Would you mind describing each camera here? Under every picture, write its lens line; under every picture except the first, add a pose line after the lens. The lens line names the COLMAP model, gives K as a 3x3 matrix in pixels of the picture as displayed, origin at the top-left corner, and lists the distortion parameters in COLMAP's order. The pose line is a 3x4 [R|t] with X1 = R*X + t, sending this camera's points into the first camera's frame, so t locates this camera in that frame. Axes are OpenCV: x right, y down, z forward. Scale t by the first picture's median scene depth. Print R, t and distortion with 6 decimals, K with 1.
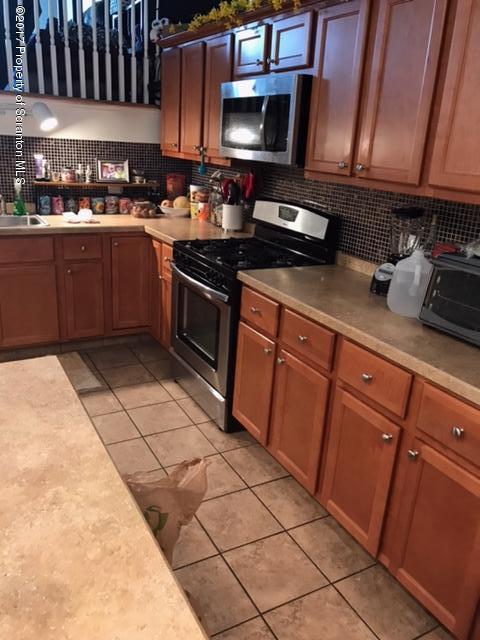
lens RADIAL K [[520.7, 0, 242.1], [0, 520.7, 315.5], [0, 0, 1]] dist [0.033737, -0.022073]
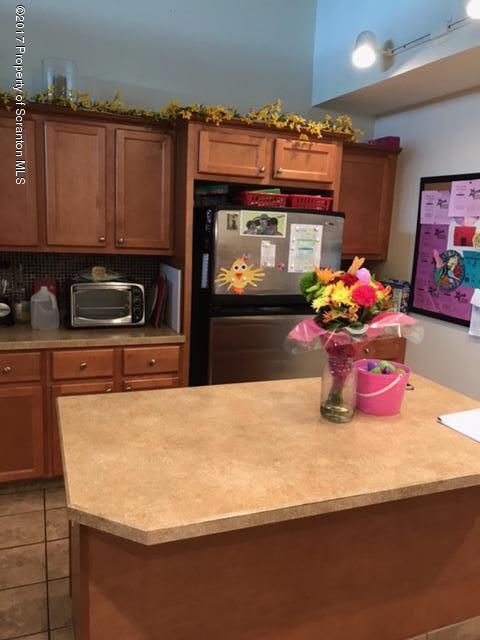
lens RADIAL K [[520.7, 0, 243.4], [0, 520.7, 321.5], [0, 0, 1]] dist [0.033737, -0.022073]
pose [[0.144743, -0.245119, 0.958627, -1.209620], [0.278379, 0.939785, 0.198268, -0.190708], [-0.949502, 0.238164, 0.204263, 0.174940]]
